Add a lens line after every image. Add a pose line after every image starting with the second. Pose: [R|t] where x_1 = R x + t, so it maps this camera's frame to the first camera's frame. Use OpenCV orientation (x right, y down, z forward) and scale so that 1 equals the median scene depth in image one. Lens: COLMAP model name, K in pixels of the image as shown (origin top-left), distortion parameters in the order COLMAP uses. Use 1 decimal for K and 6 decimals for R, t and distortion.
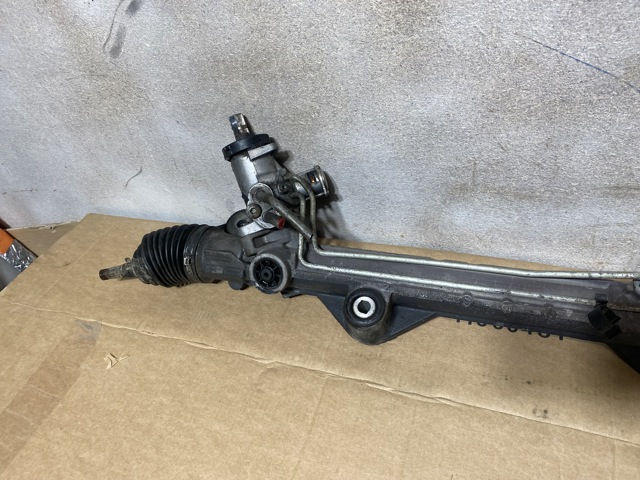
lens RADIAL K [[471.4, 0, 309.7], [0, 471.4, 250.6], [0, 0, 1]] dist [0.037257, -0.034882]
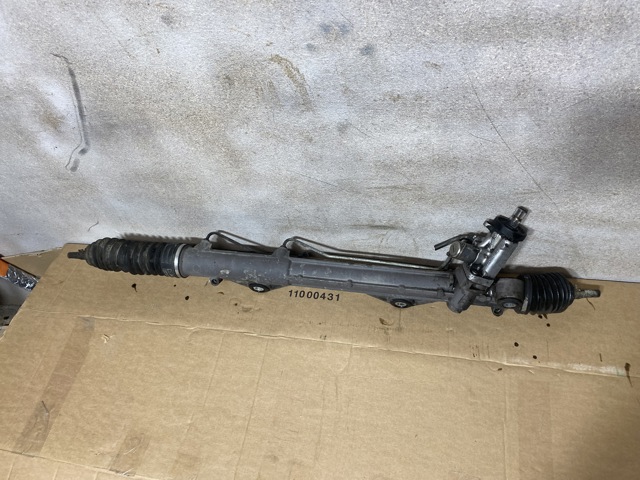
lens RADIAL K [[471.4, 0, 323.8], [0, 471.4, 253.6], [0, 0, 1]] dist [0.037257, -0.034882]
pose [[0.985450, -0.124619, 0.115577, 0.241273], [0.098136, 0.972389, 0.211727, -0.407205], [-0.138771, -0.197304, 0.970471, -0.848120]]
